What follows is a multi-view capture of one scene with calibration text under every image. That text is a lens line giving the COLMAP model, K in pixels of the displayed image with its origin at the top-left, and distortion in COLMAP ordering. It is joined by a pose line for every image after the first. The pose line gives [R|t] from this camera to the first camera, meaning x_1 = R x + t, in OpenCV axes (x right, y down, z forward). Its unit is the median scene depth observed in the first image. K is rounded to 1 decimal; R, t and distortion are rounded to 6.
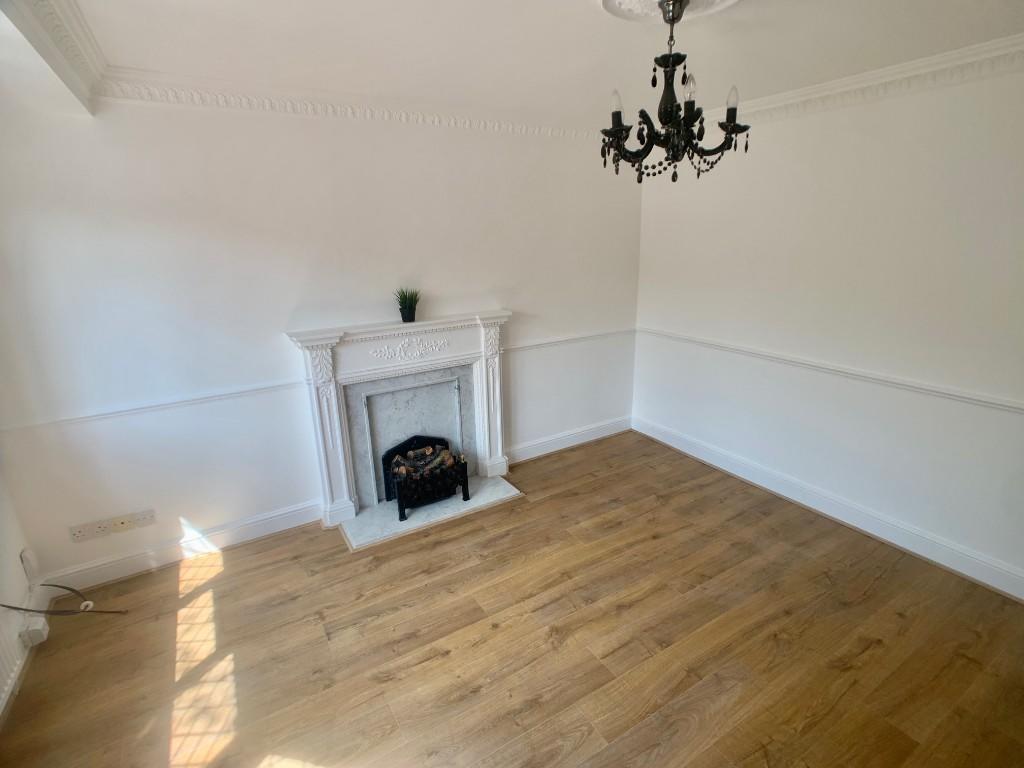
lens RADIAL K [[530.4, 0, 513.0], [0, 530.4, 363.3], [0, 0, 1]] dist [-0.000944, -0.000595]
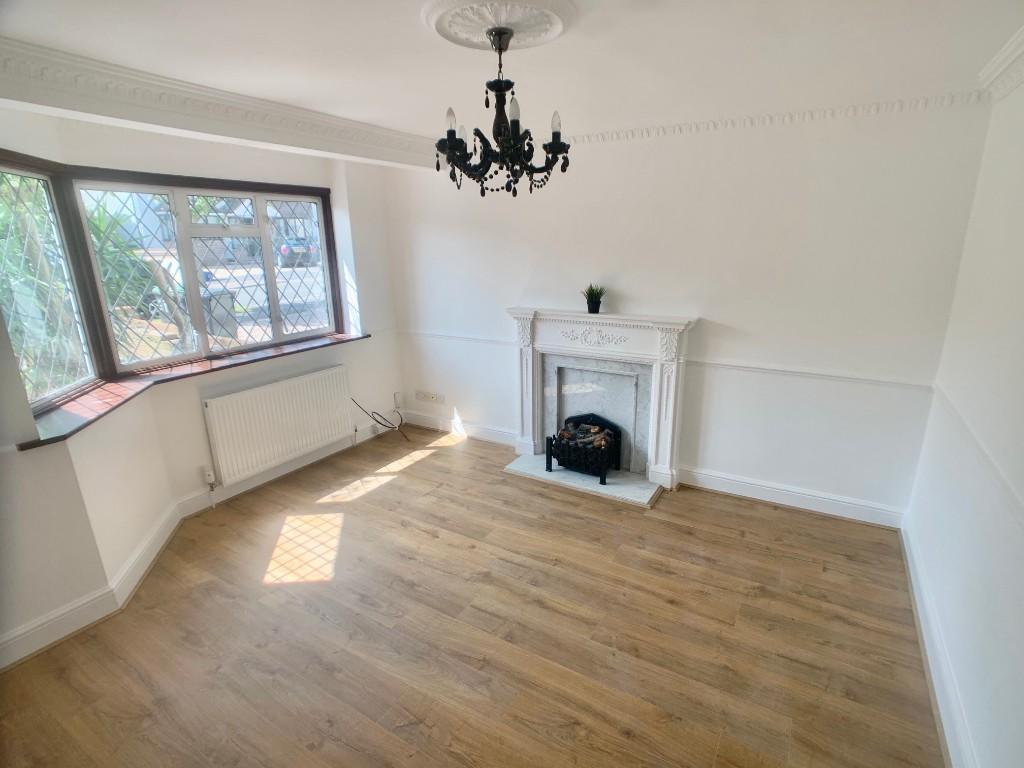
lens RADIAL K [[521.3, 0, 514.8], [0, 521.3, 350.8], [0, 0, 1]] dist [0.000693, -0.011279]
pose [[0.457657, 0.200119, -0.866315, 0.787233], [-0.222477, 0.969121, 0.106336, -0.087803], [0.860845, 0.144070, 0.488047, 0.329345]]
